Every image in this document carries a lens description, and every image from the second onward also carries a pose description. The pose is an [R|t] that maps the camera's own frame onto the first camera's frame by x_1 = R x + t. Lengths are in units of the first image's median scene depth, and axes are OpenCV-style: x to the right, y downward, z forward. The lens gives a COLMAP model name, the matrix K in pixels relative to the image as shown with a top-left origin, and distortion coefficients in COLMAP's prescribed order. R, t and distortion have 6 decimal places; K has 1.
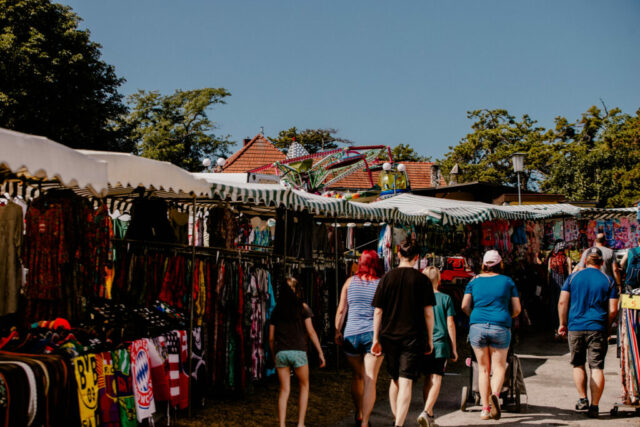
lens RADIAL K [[1335.9, 0, 320.2], [0, 1335.9, 213.2], [0, 0, 1]] dist [-0.240163, 0.000000]
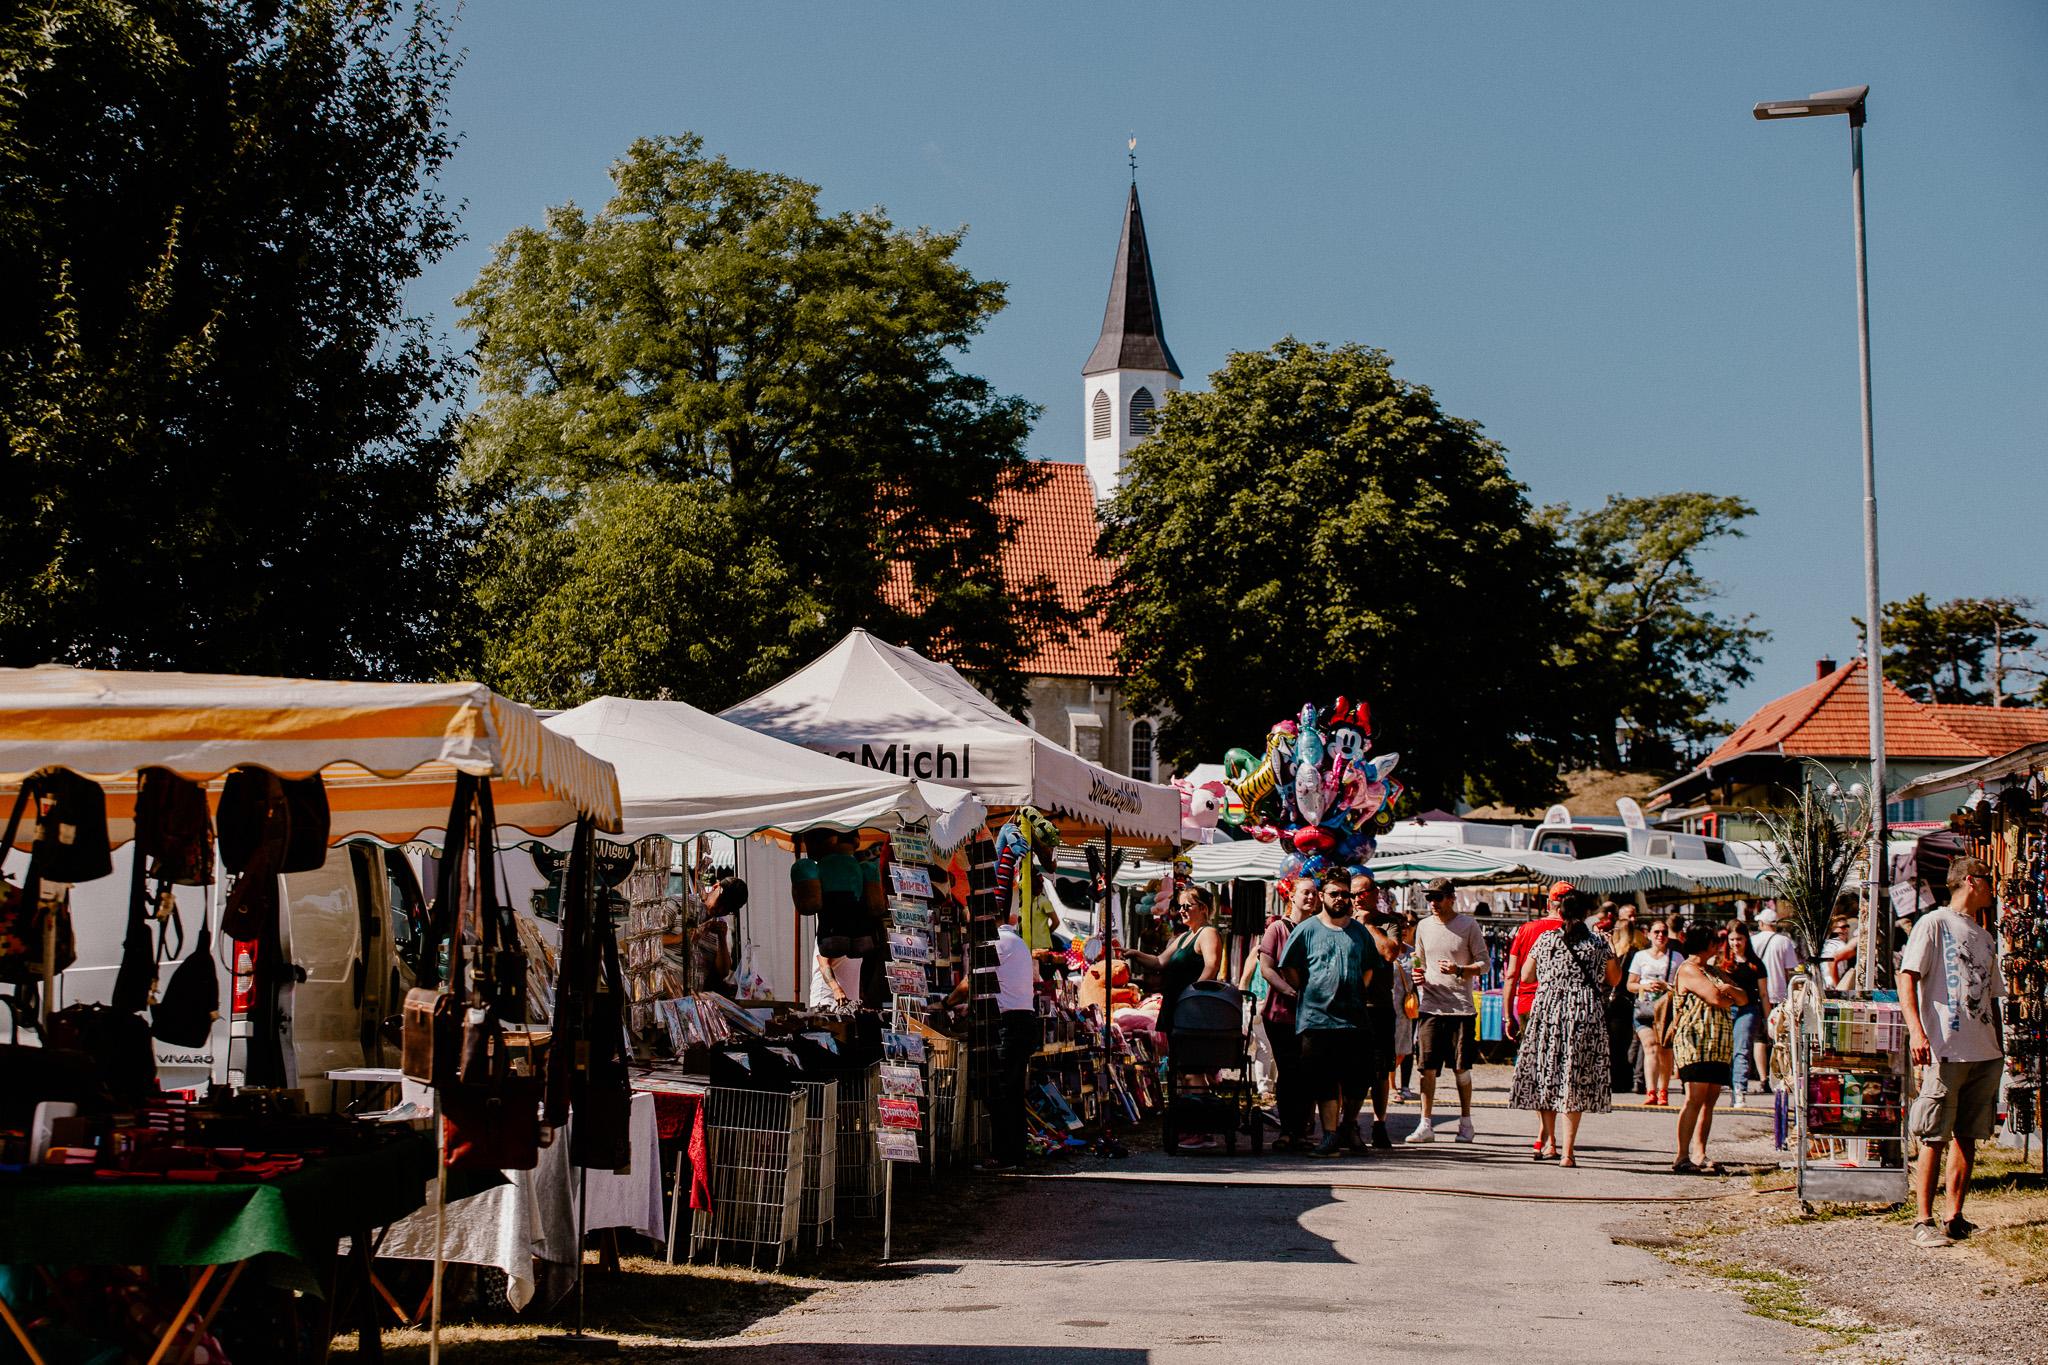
lens RADIAL K [[5354.5, 0, 1027.2], [0, 5354.5, 668.7], [0, 0, 1]] dist [-0.006869, 0.000000]
pose [[0.984663, -0.009332, -0.174215, -0.004729], [0.006669, 0.999852, -0.015865, -0.019777], [0.174338, 0.014460, 0.984580, -0.586184]]
